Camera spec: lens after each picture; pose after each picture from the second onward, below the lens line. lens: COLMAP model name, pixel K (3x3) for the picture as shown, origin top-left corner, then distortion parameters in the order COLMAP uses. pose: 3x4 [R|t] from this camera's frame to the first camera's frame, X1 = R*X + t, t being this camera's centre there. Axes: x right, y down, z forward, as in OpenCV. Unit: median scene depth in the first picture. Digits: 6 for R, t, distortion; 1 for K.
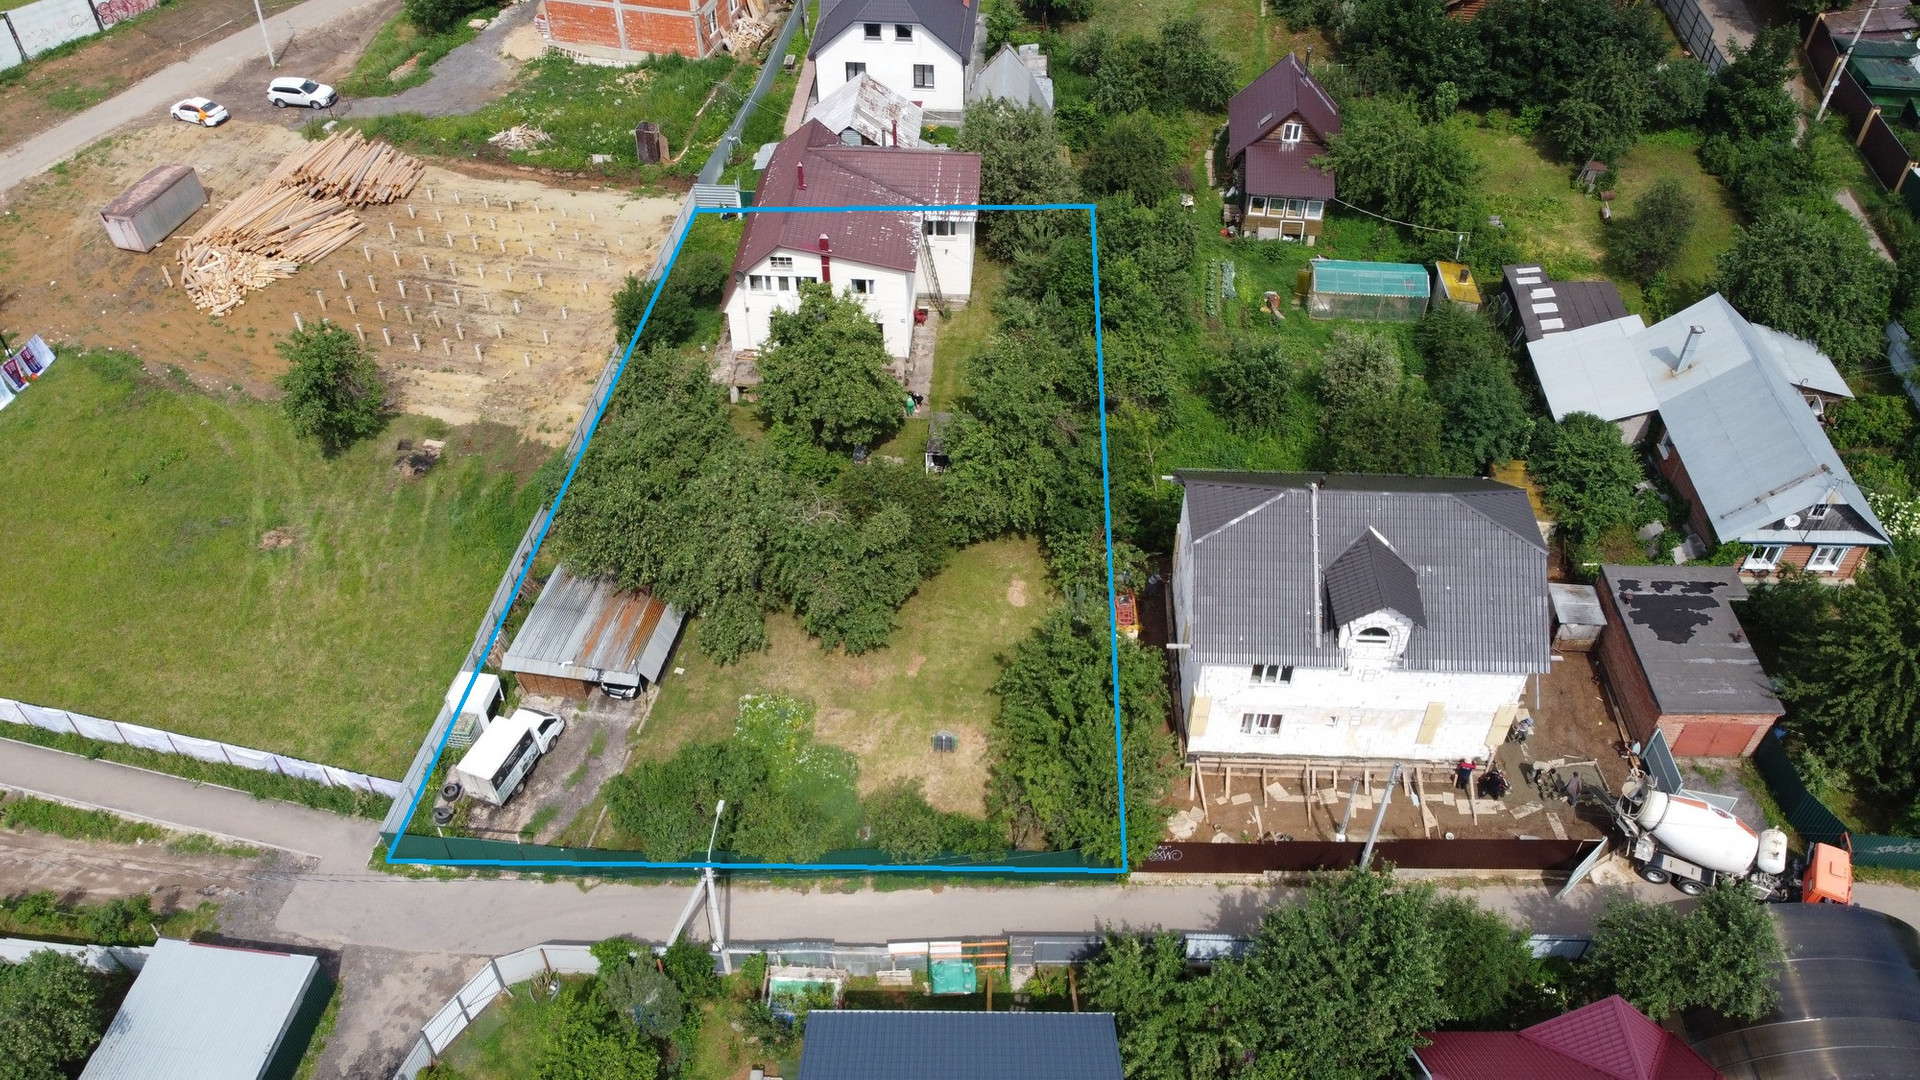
lens RADIAL K [[1435.1, 0, 950.8], [0, 1435.1, 545.7], [0, 0, 1]] dist [-0.007765, -0.003566]
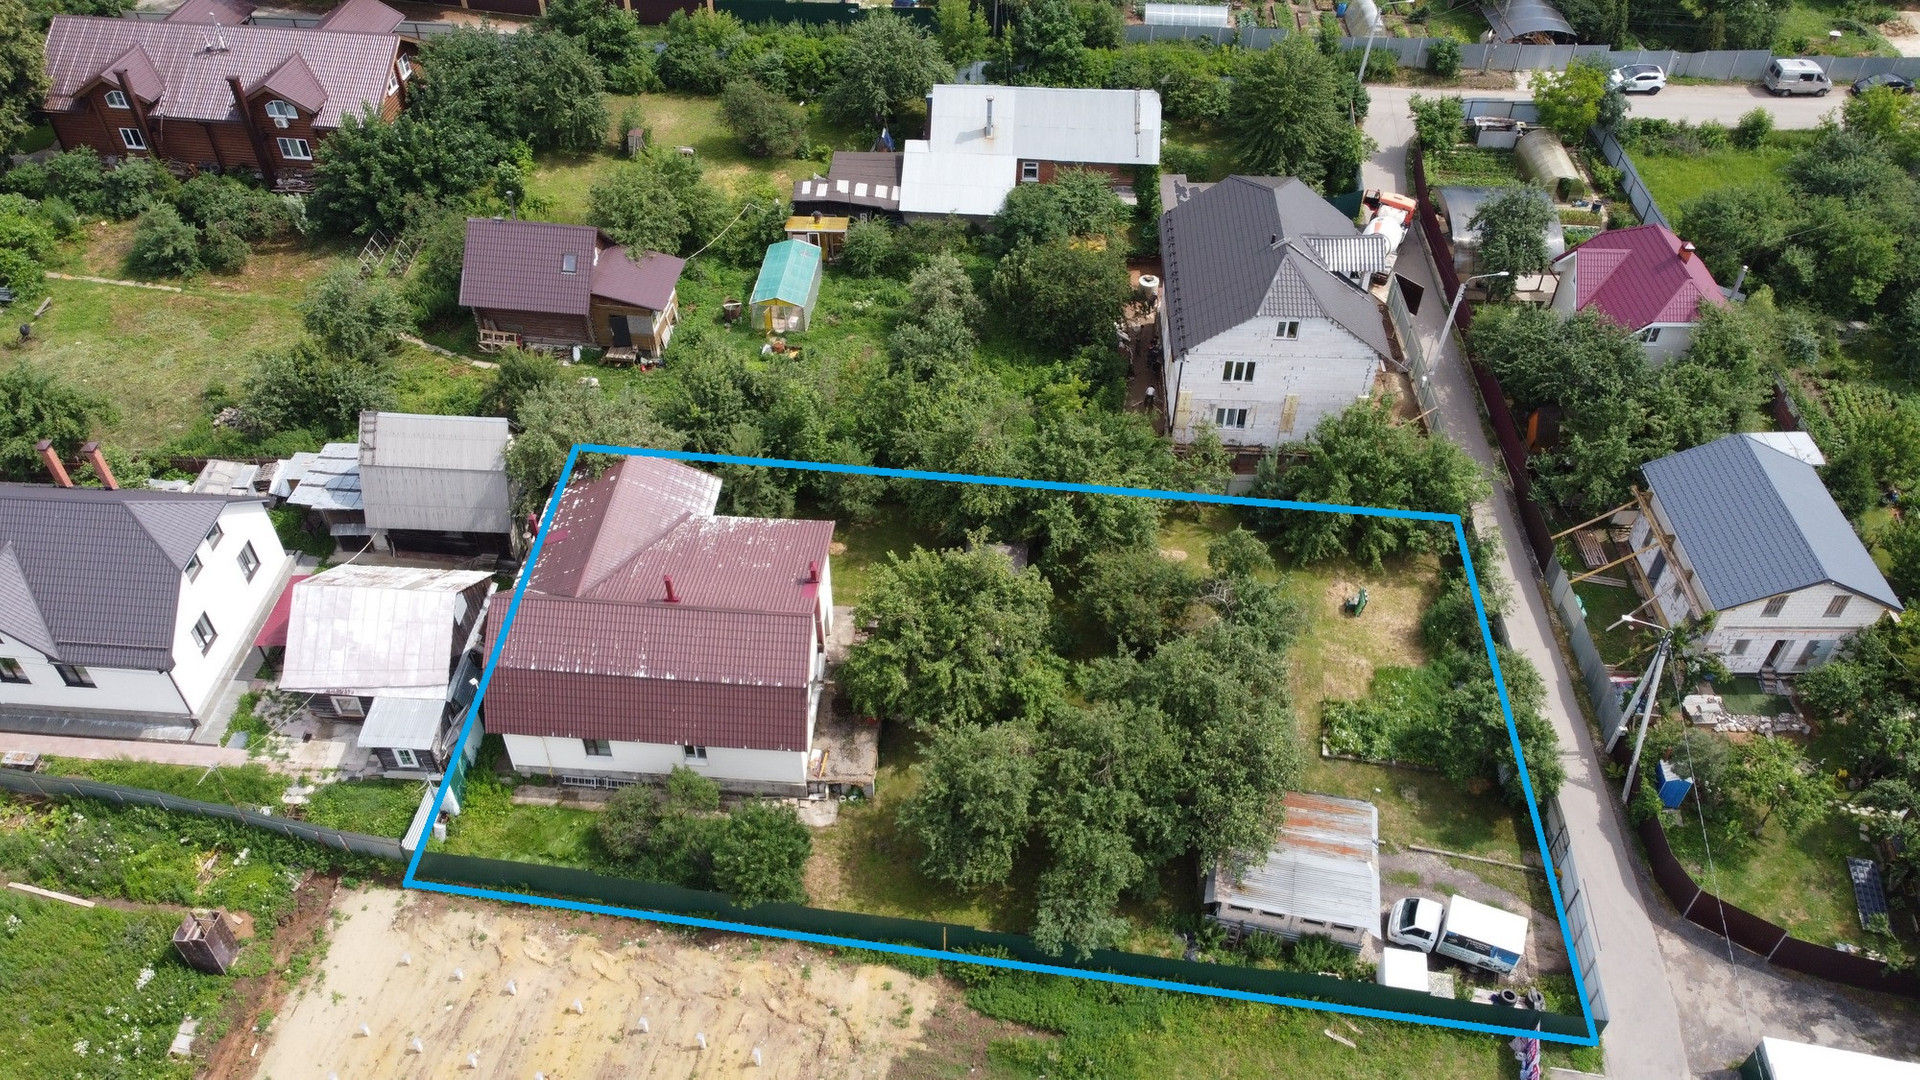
lens RADIAL K [[1450.1, 0, 954.6], [0, 1450.1, 537.5], [0, 0, 1]] dist [-0.008774, -0.003729]
pose [[0.000285, -0.689160, 0.724609, -0.637553], [0.693794, 0.521980, 0.496172, -0.544931], [-0.720173, 0.502588, 0.478284, 0.504364]]
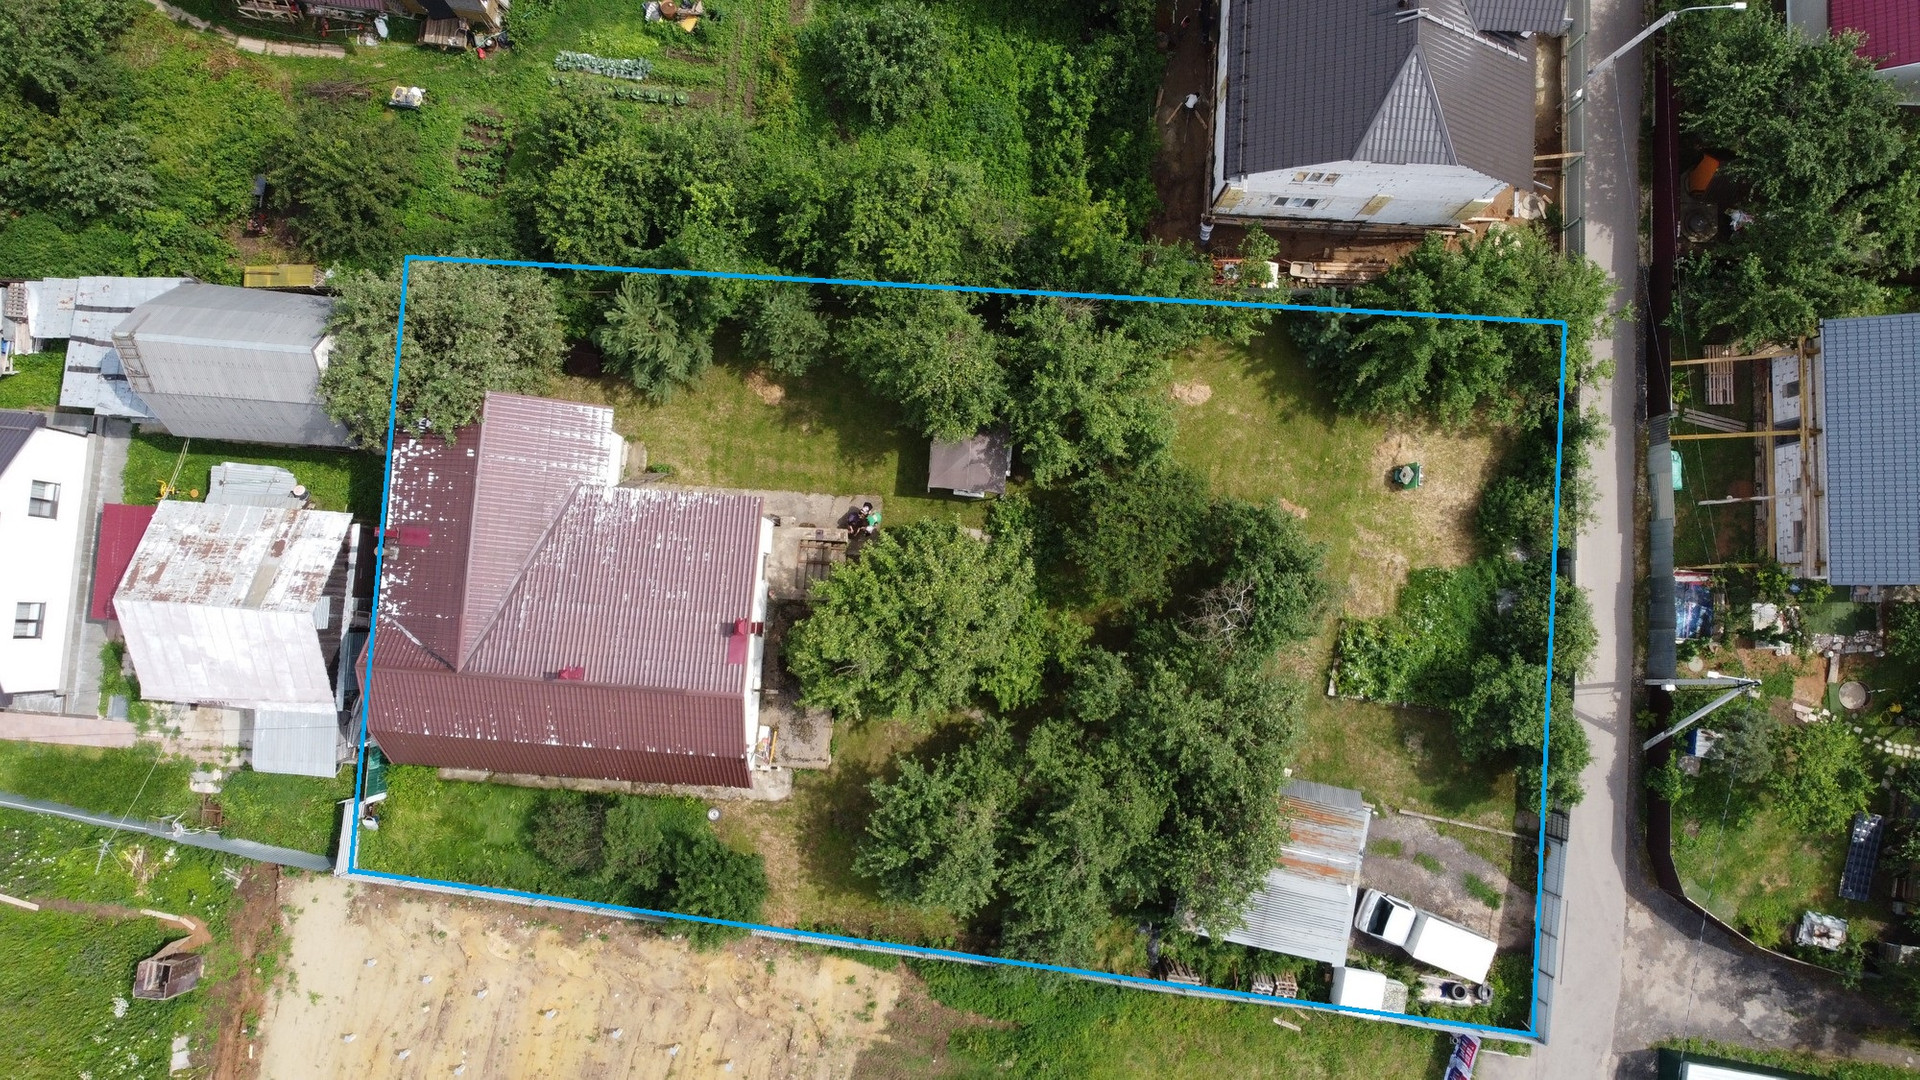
lens RADIAL K [[1435.1, 0, 950.8], [0, 1435.1, 545.7], [0, 0, 1]] dist [-0.007765, -0.003566]
pose [[0.004513, -0.997908, 0.064494, -0.087937], [0.693796, 0.049571, 0.718463, -0.592264], [-0.720157, 0.041504, 0.692568, 0.436075]]
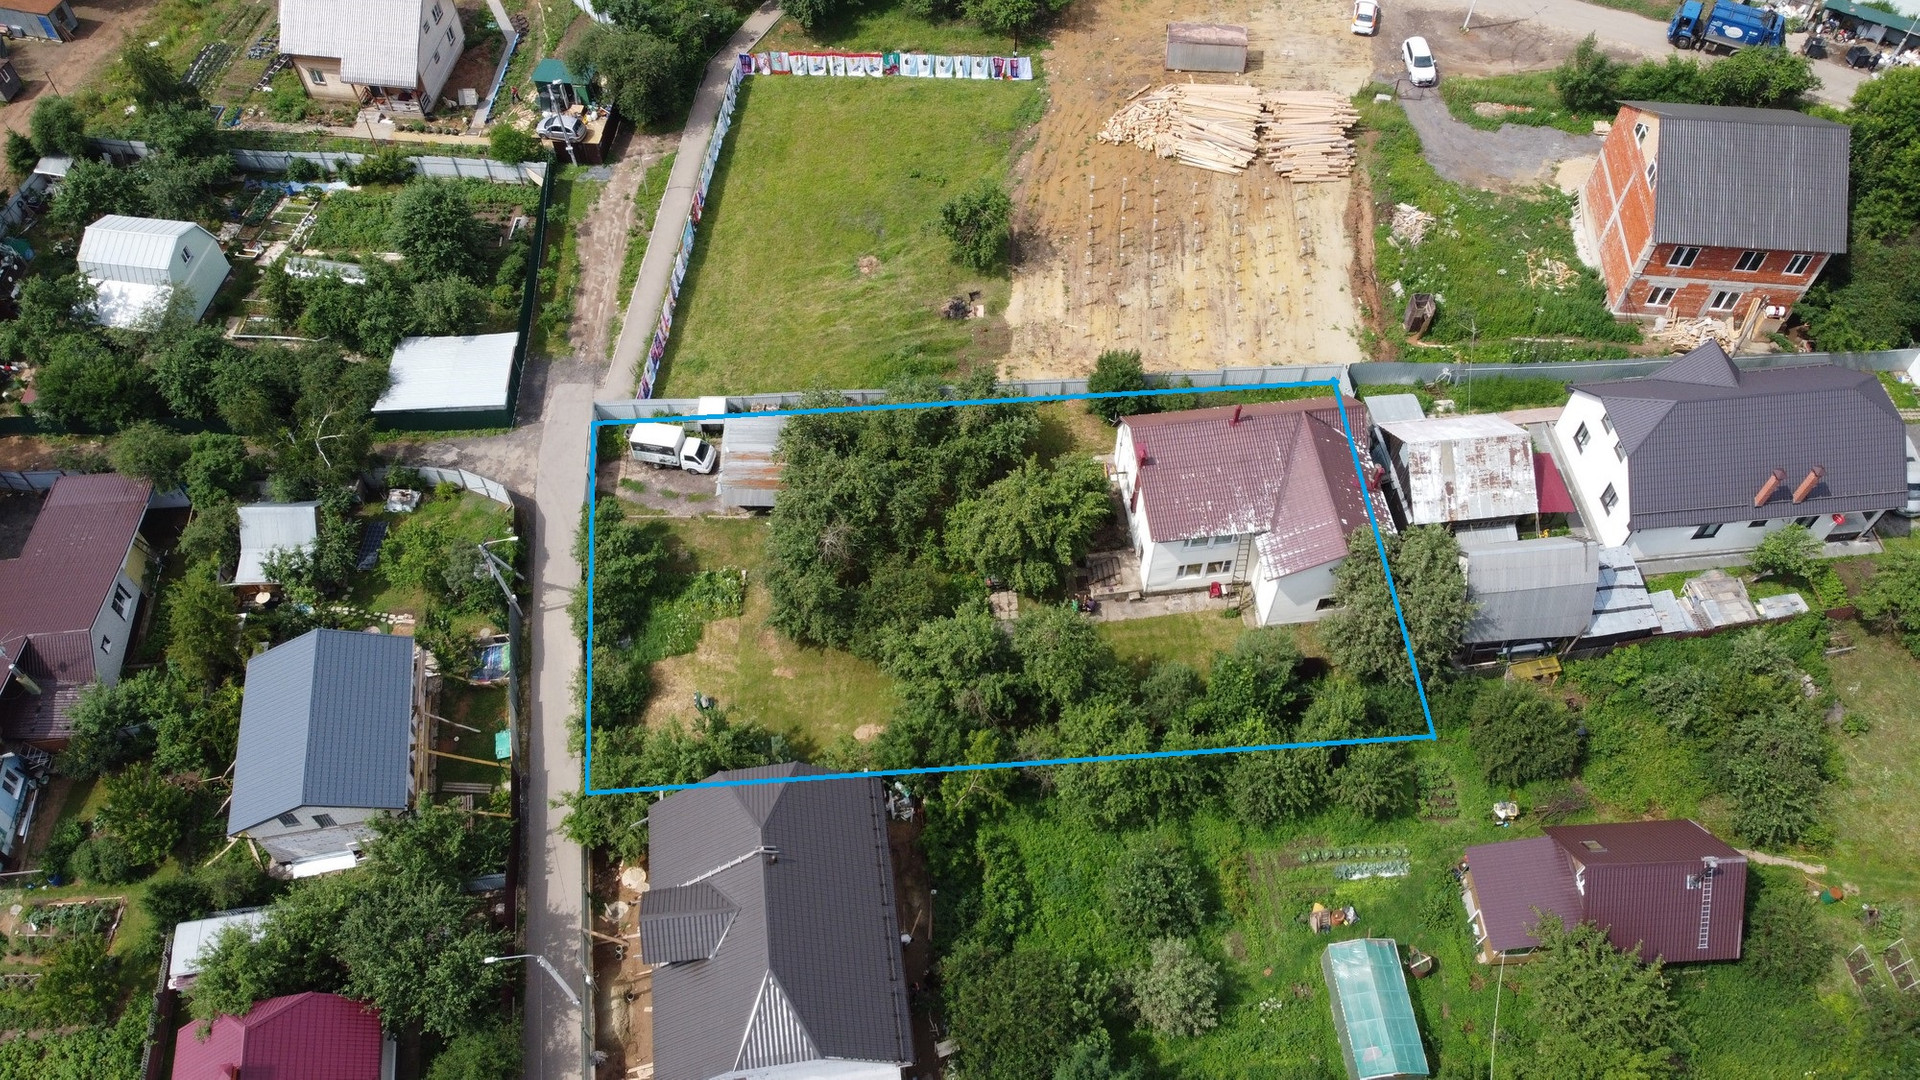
lens RADIAL K [[1450.1, 0, 954.6], [0, 1450.1, 537.5], [0, 0, 1]] dist [-0.008774, -0.003729]
pose [[0.178871, 0.807566, -0.561999, 0.511484], [-0.685987, 0.511836, 0.517151, -0.606957], [0.705285, 0.293021, 0.645533, 0.208100]]
